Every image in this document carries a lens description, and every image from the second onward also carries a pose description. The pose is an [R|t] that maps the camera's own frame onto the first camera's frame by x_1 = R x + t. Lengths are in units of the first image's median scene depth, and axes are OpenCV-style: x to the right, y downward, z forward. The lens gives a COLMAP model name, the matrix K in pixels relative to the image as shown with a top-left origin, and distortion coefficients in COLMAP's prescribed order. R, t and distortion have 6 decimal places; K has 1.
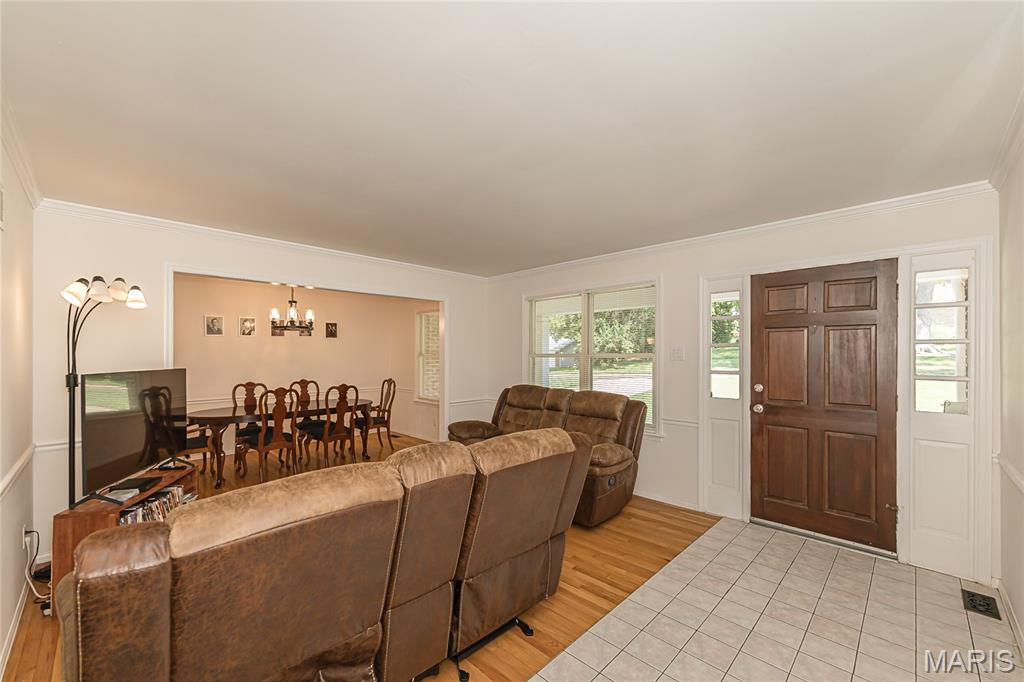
lens RADIAL K [[414.4, 0, 505.6], [0, 414.4, 352.5], [0, 0, 1]] dist [-0.002624, 0.000006]
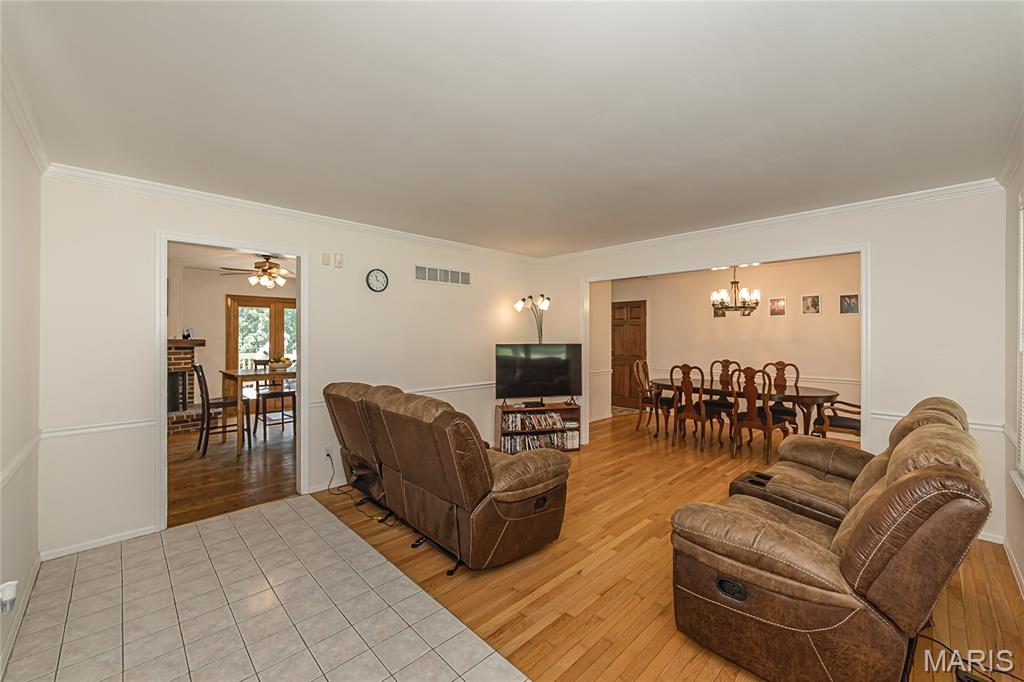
lens RADIAL K [[396.1, 0, 512.0], [0, 396.1, 341.0], [0, 0, 1]] dist [0.000813, -0.000002]
pose [[-0.020176, 0.015398, -0.999678, 0.470908], [0.008387, 0.999849, 0.015231, 0.001237], [0.999761, -0.008077, -0.020302, 0.483595]]
